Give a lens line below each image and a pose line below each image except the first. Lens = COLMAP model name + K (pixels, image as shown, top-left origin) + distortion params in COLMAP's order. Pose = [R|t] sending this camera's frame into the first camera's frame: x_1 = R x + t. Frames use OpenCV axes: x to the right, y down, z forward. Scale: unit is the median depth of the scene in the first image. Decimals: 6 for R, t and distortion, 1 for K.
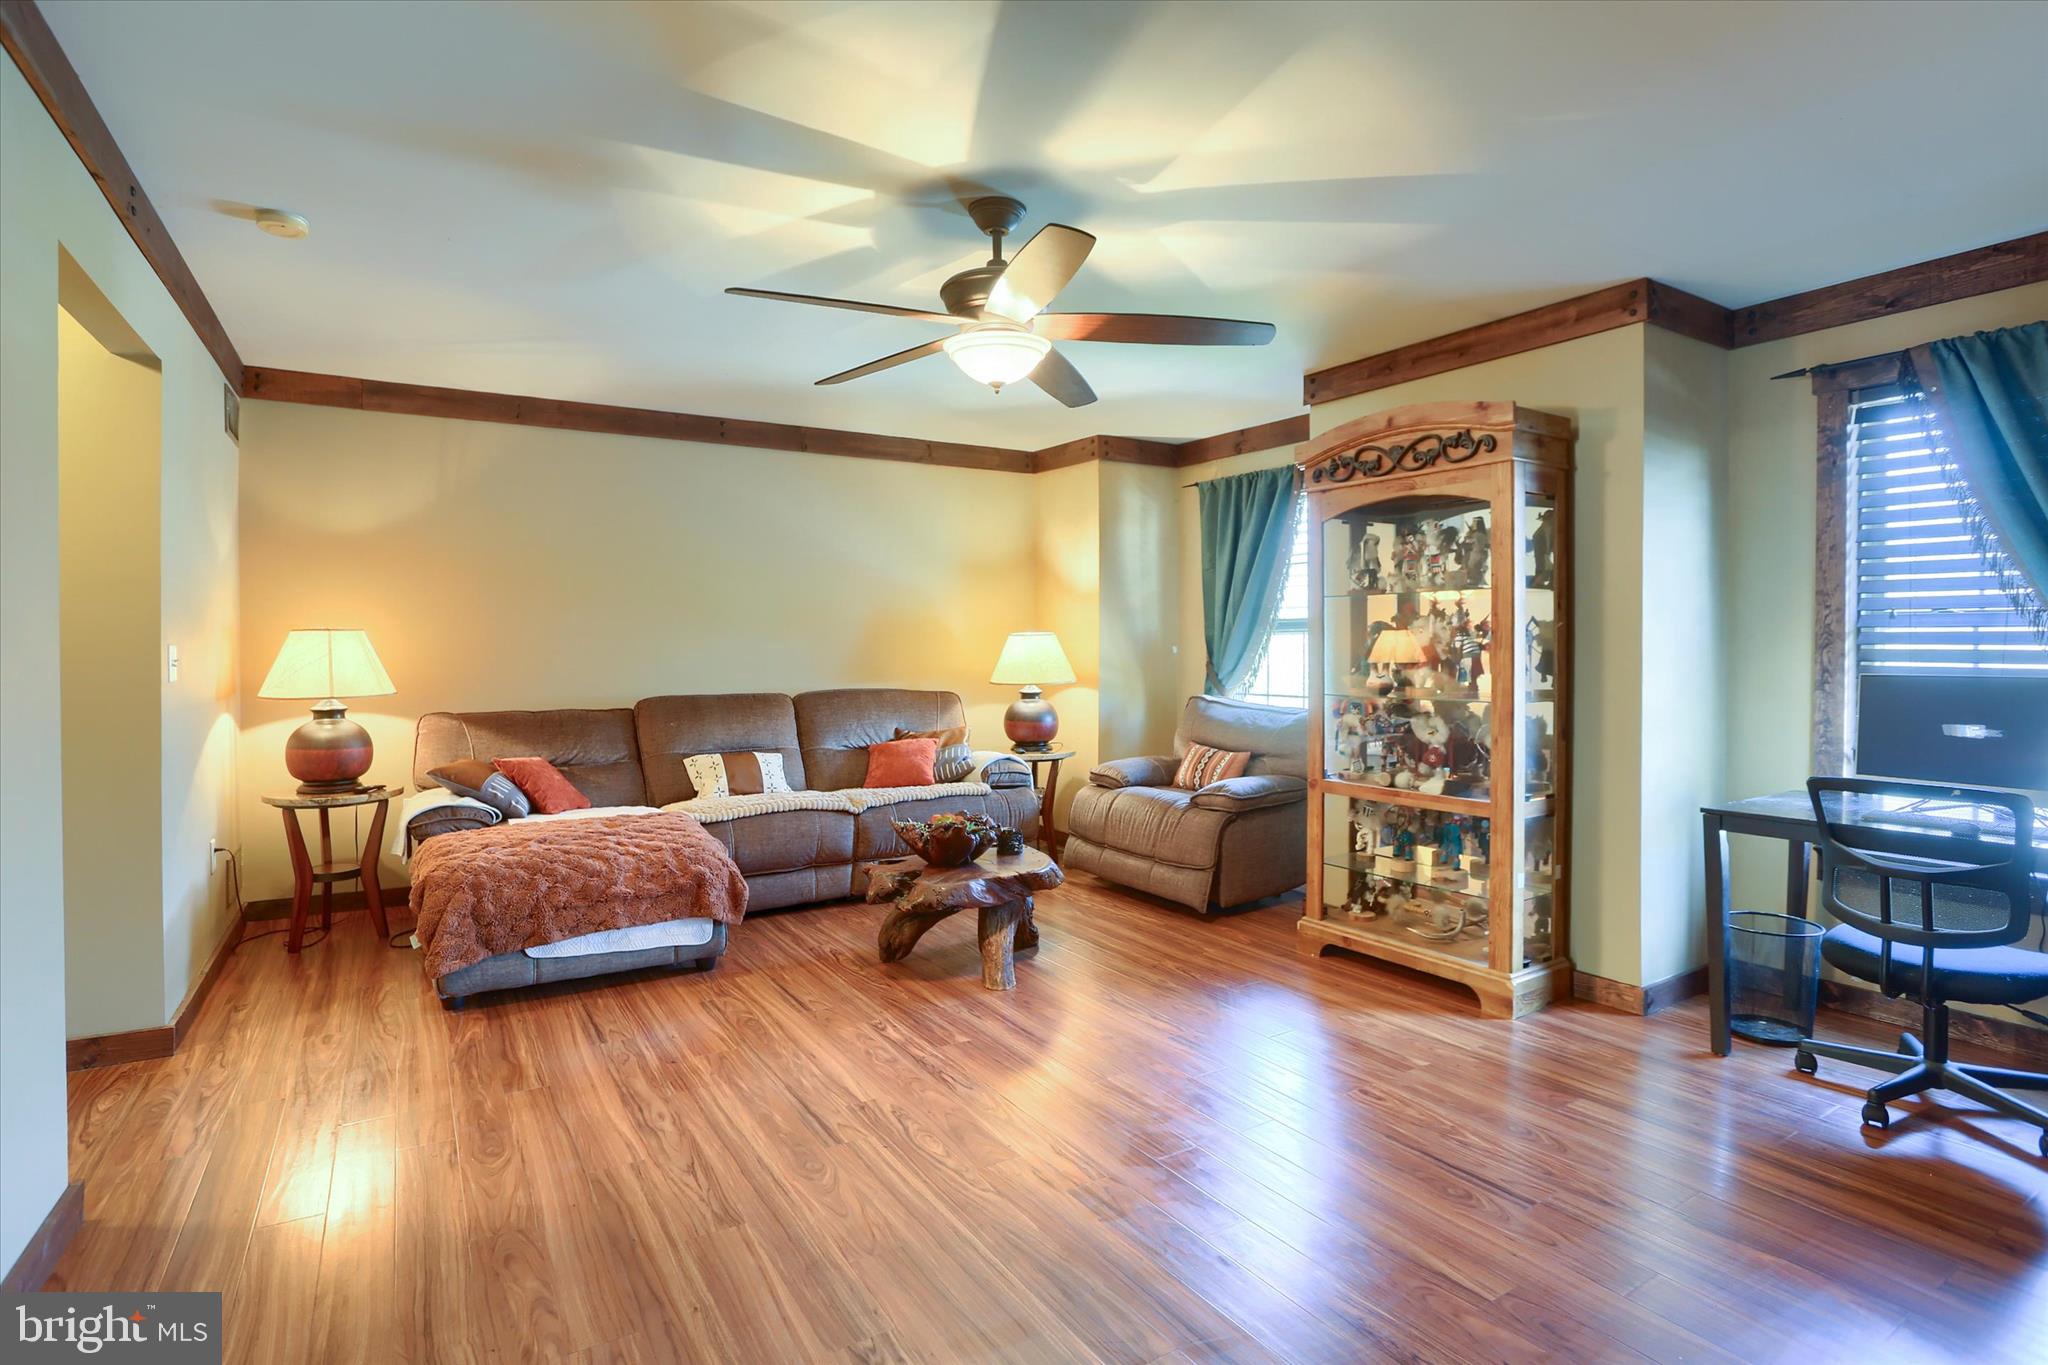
lens RADIAL K [[1012.8, 0, 1005.6], [0, 1012.8, 655.1], [0, 0, 1]] dist [-0.063071, 0.023510]
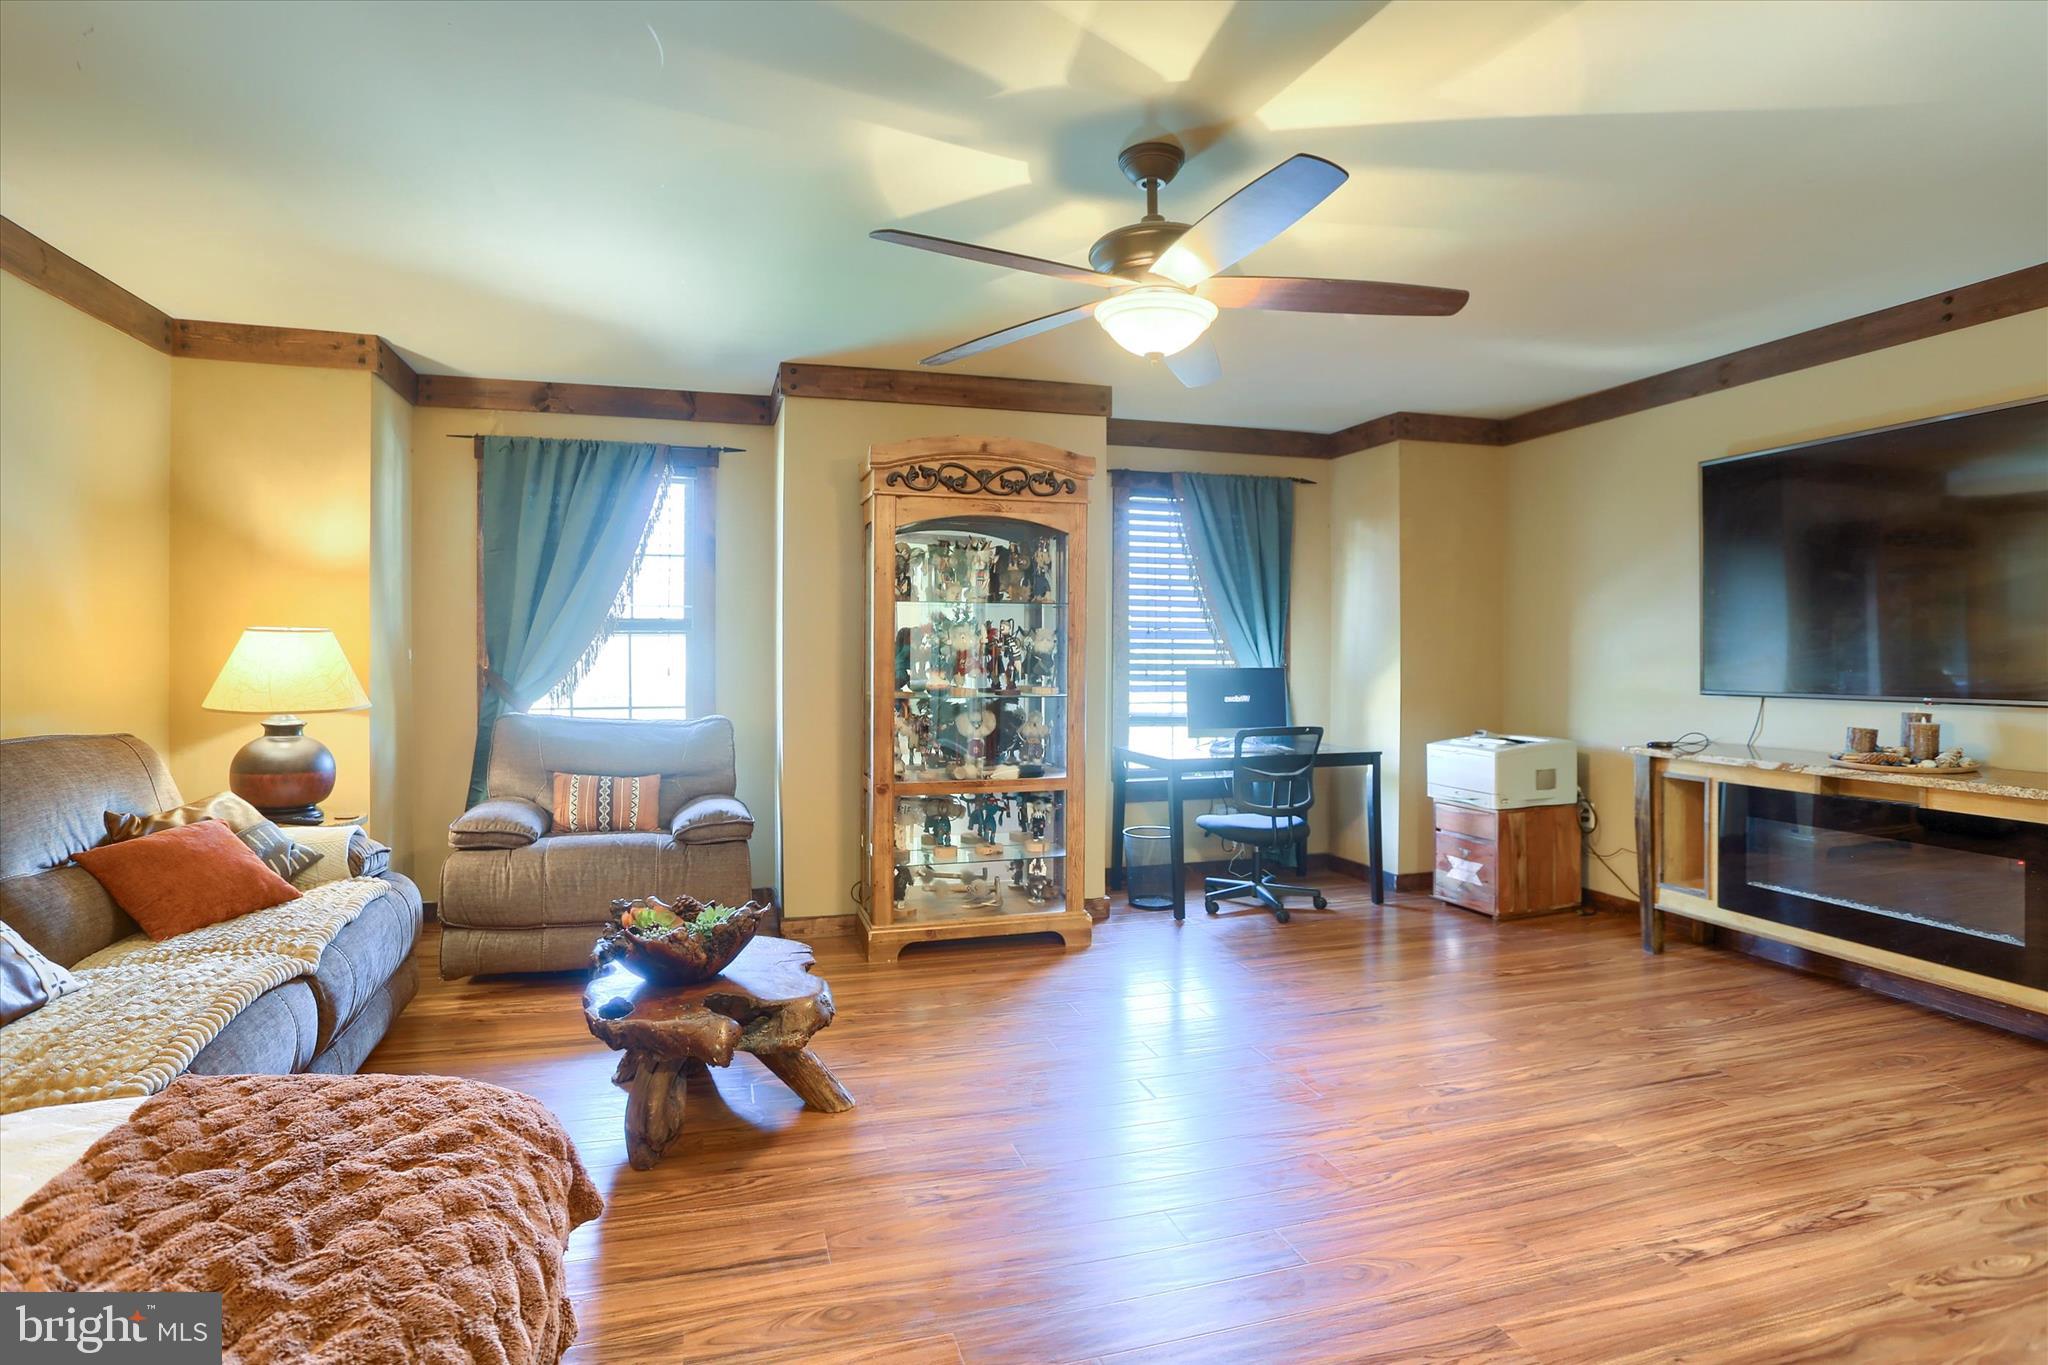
lens RADIAL K [[1012.8, 0, 1005.6], [0, 1012.8, 655.1], [0, 0, 1]] dist [-0.063071, 0.023510]
pose [[0.275003, -0.002122, 0.961441, -0.724781], [0.007019, 0.999975, 0.000200, -0.003713], [-0.961418, 0.006693, 0.275012, 0.714441]]
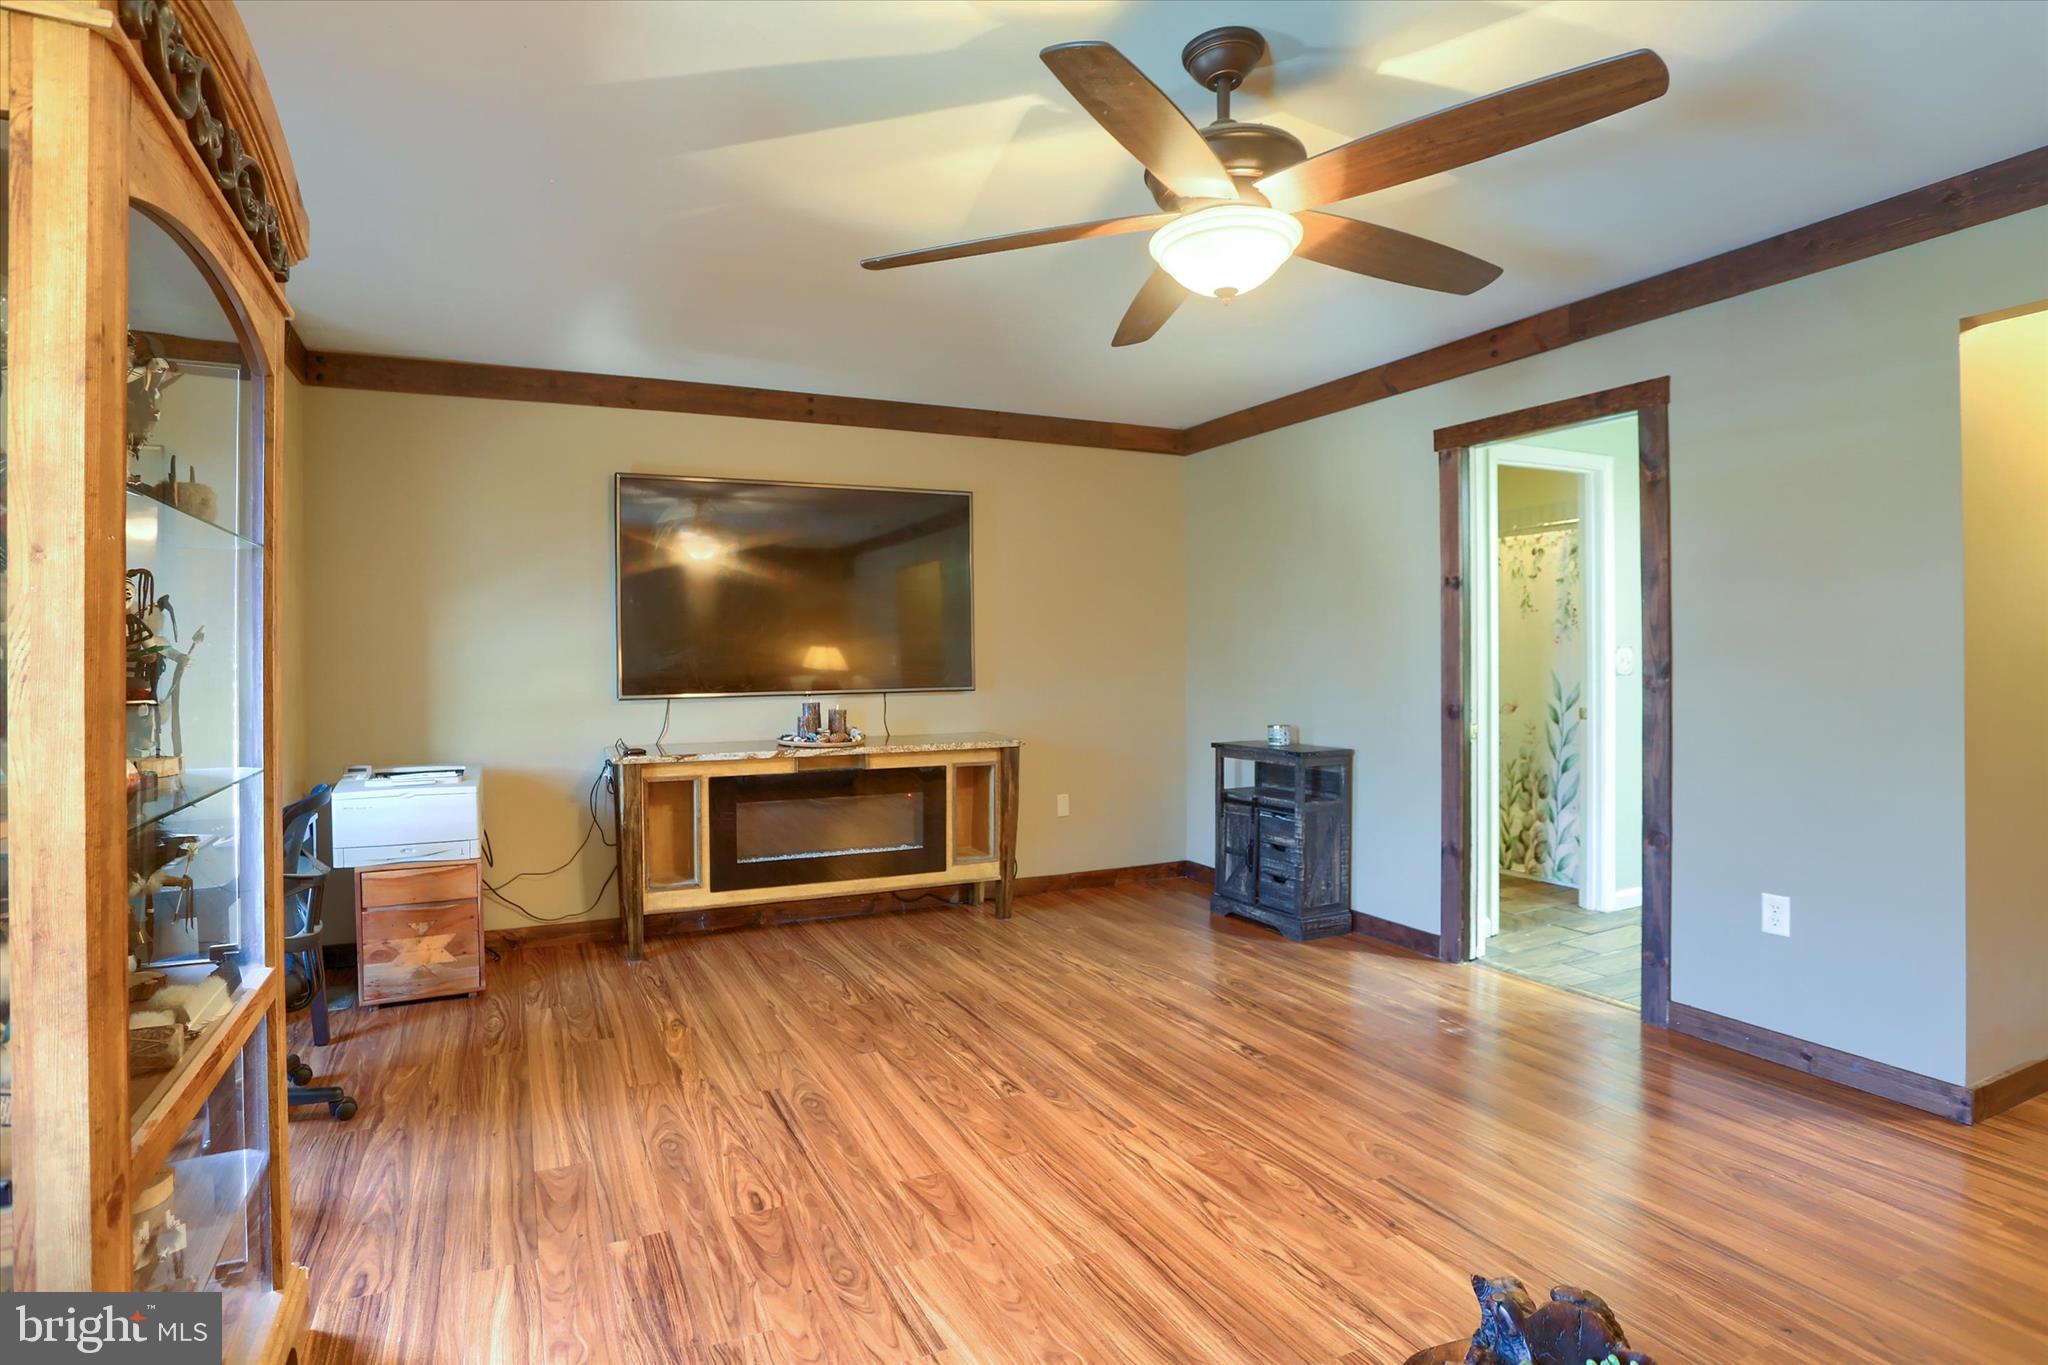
lens RADIAL K [[1031.6, 0, 929.4], [0, 1031.6, 657.9], [0, 0, 1]] dist [-0.044951, 0.000469]
pose [[-0.988579, 0.007055, 0.150538, 0.076283], [0.008436, 0.999928, 0.008541, -0.009795], [-0.150467, 0.009713, -0.988567, 1.427359]]
